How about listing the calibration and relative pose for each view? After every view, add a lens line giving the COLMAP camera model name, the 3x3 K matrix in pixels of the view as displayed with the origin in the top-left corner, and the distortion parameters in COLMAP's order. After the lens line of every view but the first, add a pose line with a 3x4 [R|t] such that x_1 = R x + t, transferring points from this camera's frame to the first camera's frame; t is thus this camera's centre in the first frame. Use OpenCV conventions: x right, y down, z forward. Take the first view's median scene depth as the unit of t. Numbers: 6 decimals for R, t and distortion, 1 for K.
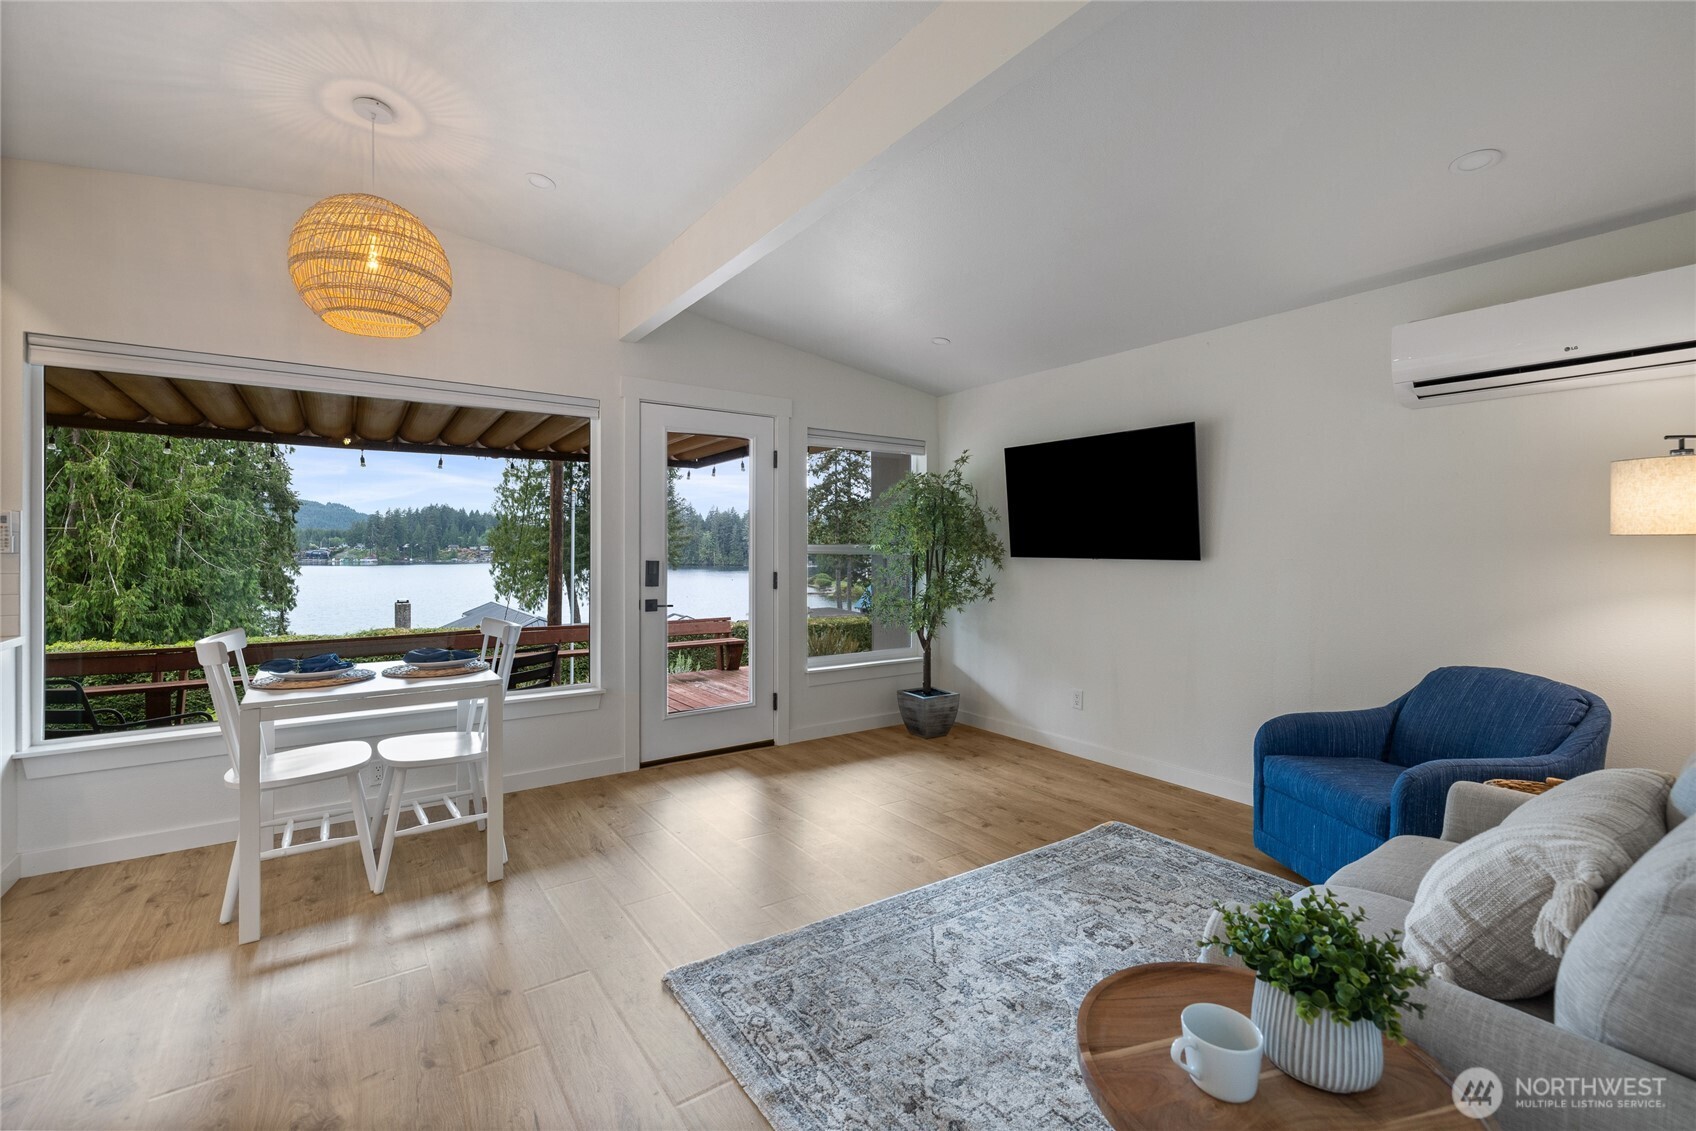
lens RADIAL K [[717.1, 0, 833.4], [0, 717.1, 546.9], [0, 0, 1]] dist [-0.000879, 0.000008]
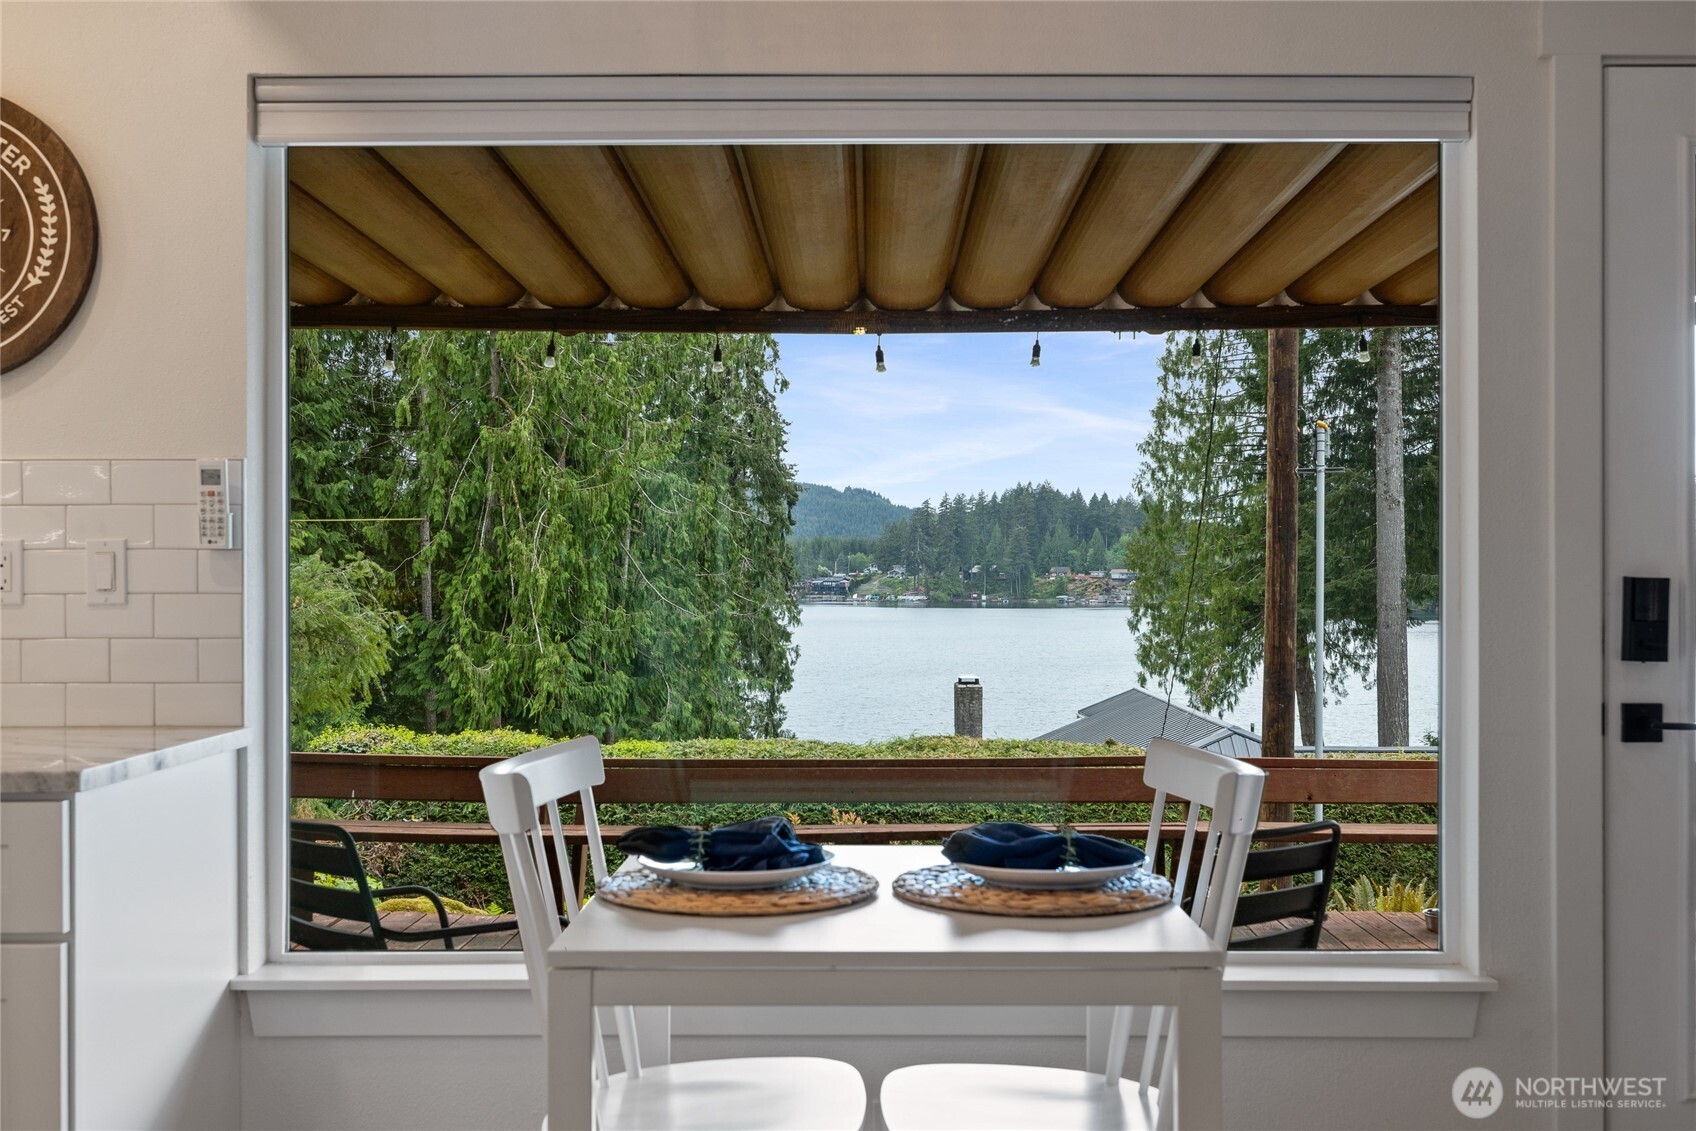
lens RADIAL K [[1677.9, 0, 866.4], [0, 1677.9, 565.8], [0, 0, 1]] dist [0.005744, 0.000800]
pose [[0.824086, -0.004062, -0.566450, -0.076361], [0.002522, 0.999991, -0.003503, 0.010040], [0.566459, 0.001459, 0.824088, 0.138674]]
